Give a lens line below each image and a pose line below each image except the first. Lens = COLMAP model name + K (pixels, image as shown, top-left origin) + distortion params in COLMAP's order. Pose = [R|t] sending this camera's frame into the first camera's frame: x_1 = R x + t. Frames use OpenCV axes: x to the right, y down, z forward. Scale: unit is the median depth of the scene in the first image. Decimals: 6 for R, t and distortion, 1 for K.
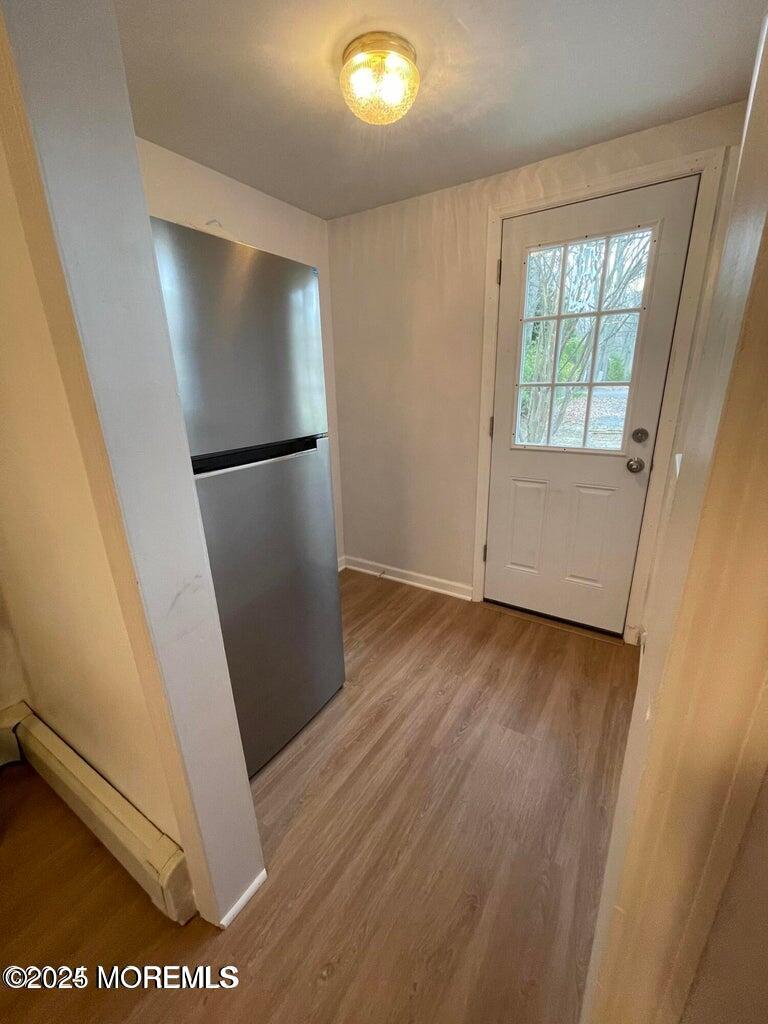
lens RADIAL K [[413.4, 0, 387.9], [0, 413.4, 511.1], [0, 0, 1]] dist [-0.002093, 0.000065]
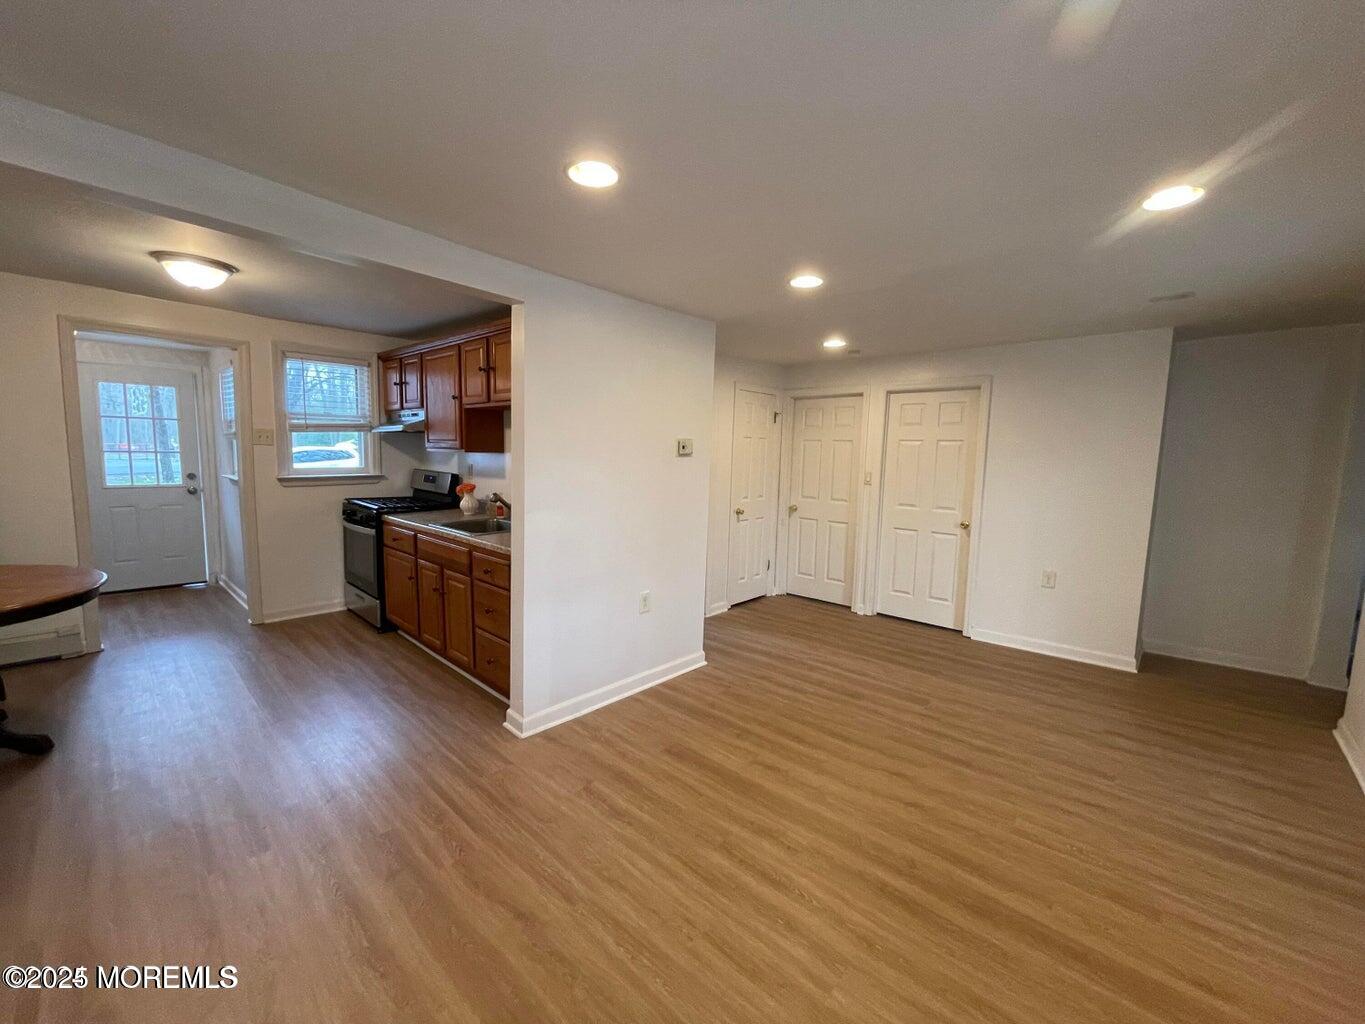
lens RADIAL K [[551.1, 0, 681.4], [0, 551.1, 509.4], [0, 0, 1]] dist [-0.002093, 0.000065]
pose [[0.179942, -0.076283, 0.980715, -1.614239], [0.272488, 0.961839, 0.024818, 0.559610], [-0.945183, 0.262767, 0.193862, -1.763076]]
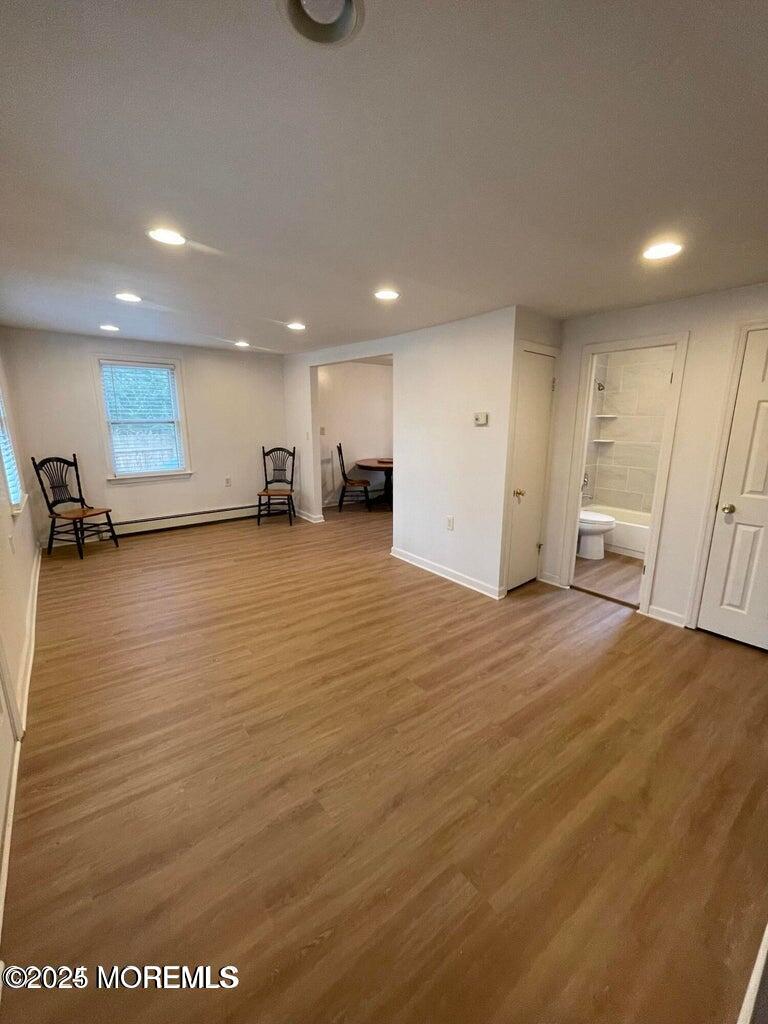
lens RADIAL K [[413.4, 0, 387.9], [0, 413.4, 511.1], [0, 0, 1]] dist [-0.002093, 0.000065]
pose [[0.941085, 0.101183, -0.322678, 0.322995], [-0.130865, 0.988811, -0.071604, 0.964233], [0.311823, 0.109613, 0.943796, -3.164242]]
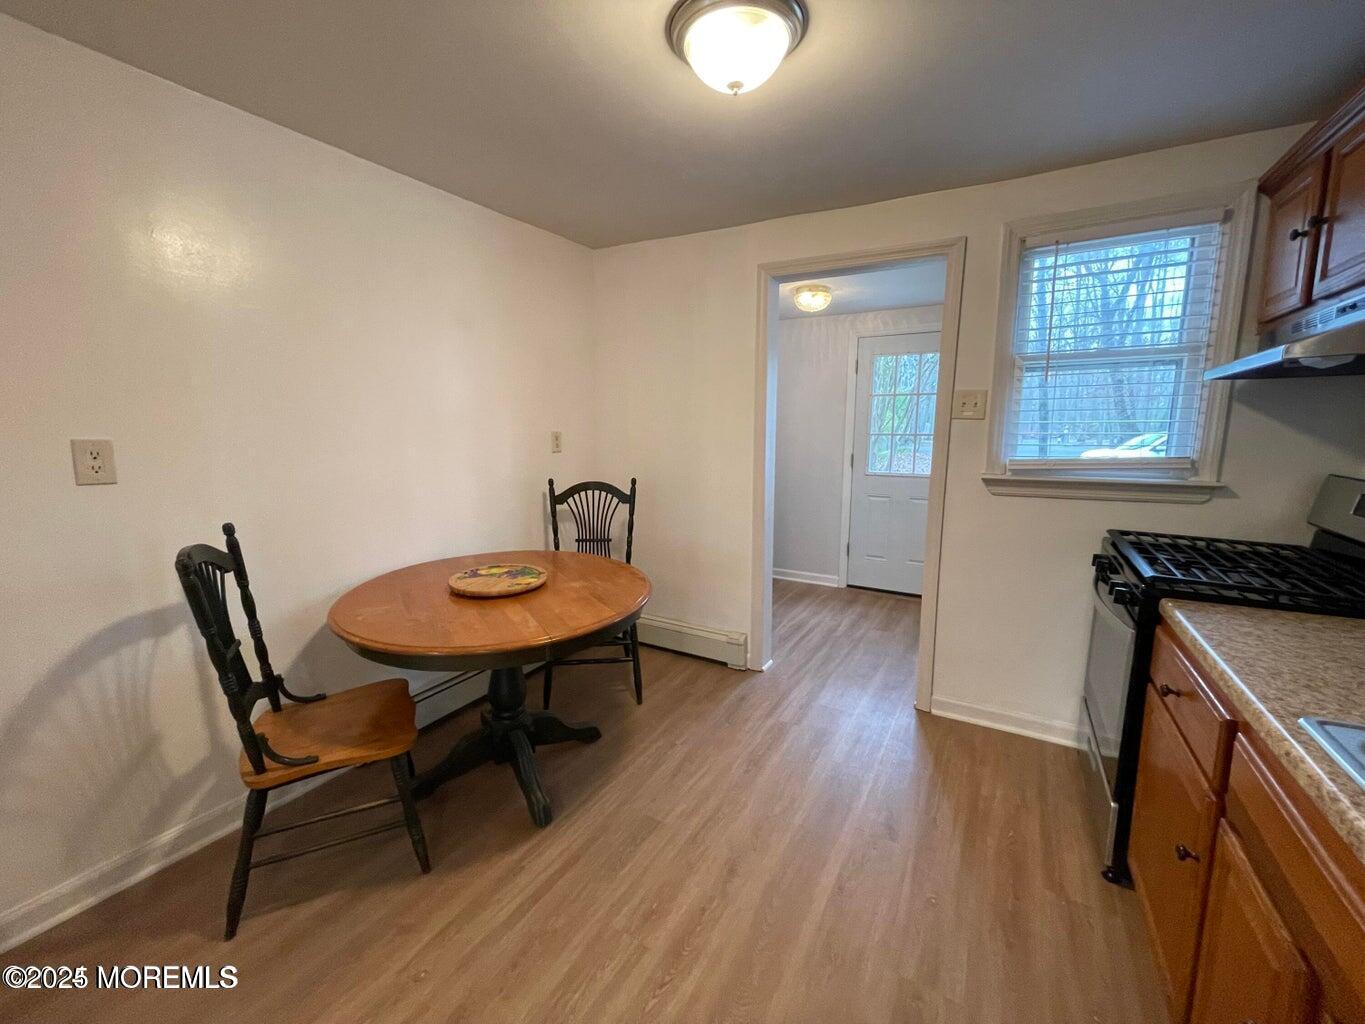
lens RADIAL K [[551.1, 0, 681.4], [0, 551.1, 509.4], [0, 0, 1]] dist [-0.002093, 0.000065]
pose [[0.999070, 0.018911, 0.038737, -0.506015], [-0.012609, 0.987536, -0.156890, 0.334011], [-0.041221, 0.156256, 0.986856, -1.051932]]
